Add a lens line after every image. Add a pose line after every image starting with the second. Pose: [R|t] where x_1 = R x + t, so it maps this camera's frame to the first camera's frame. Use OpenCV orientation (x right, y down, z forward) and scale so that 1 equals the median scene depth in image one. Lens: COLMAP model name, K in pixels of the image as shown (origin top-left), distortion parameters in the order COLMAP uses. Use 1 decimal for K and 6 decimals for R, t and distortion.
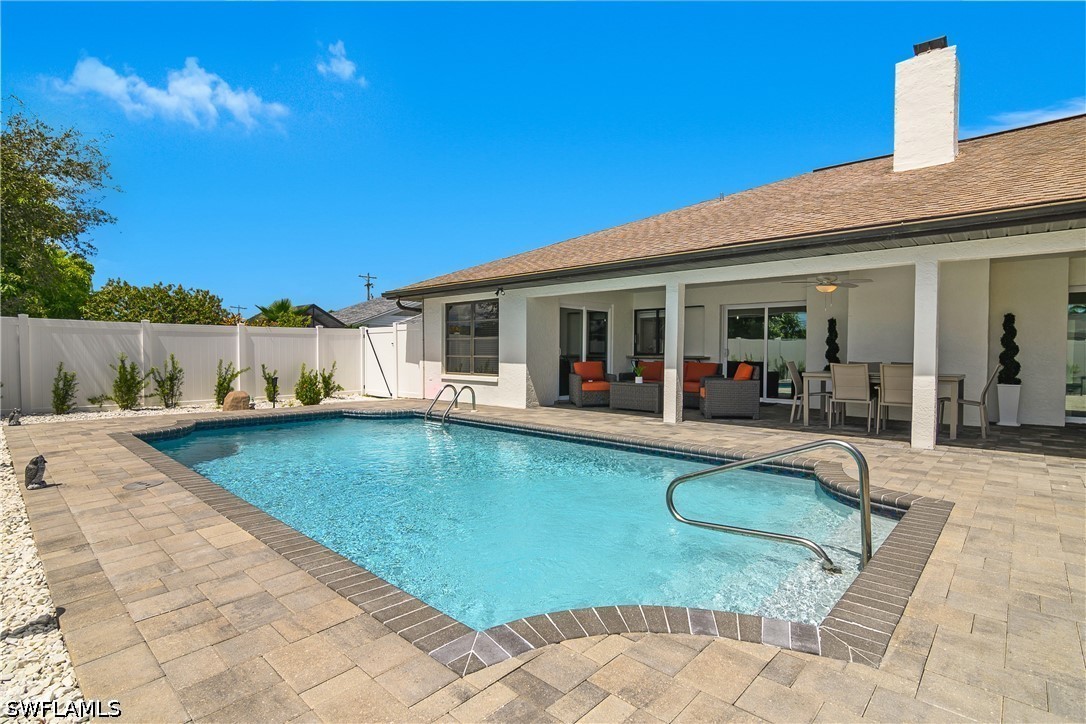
lens RADIAL K [[546.0, 0, 540.2], [0, 546.0, 357.8], [0, 0, 1]] dist [-0.023228, 0.004346]
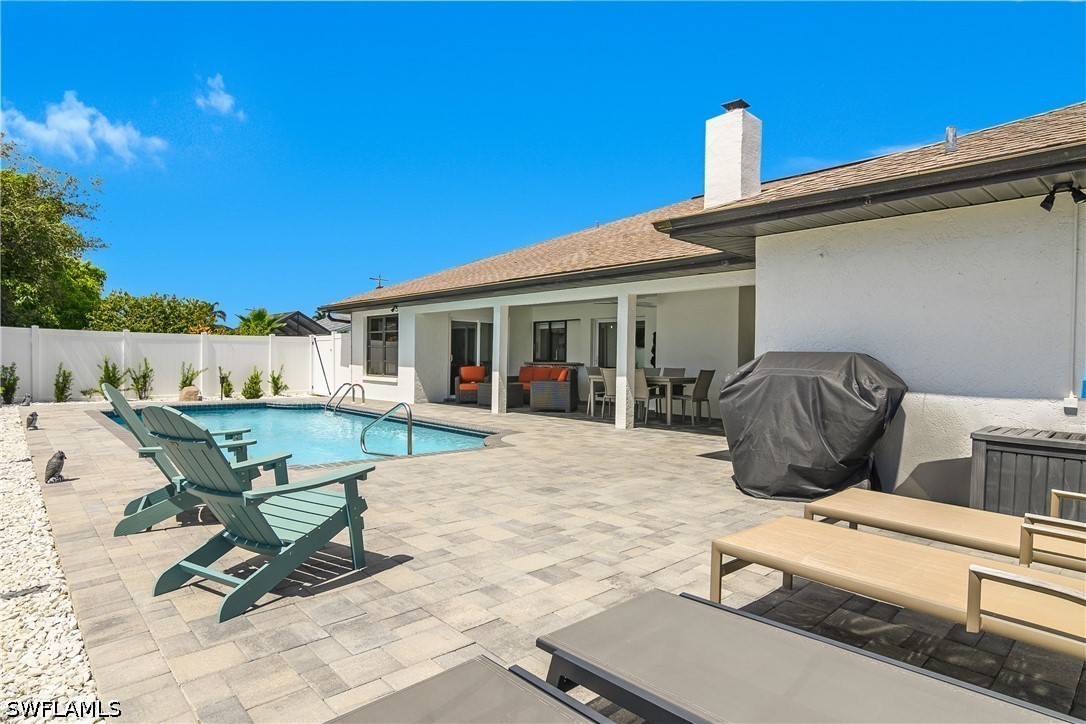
lens RADIAL K [[611.9, 0, 545.4], [0, 611.9, 370.3], [0, 0, 1]] dist [-0.024193, -0.001554]
pose [[0.996985, 0.010484, -0.076882, 0.348696], [-0.009893, 0.999919, 0.008069, 0.003045], [0.076960, -0.007284, 0.997008, -0.325791]]
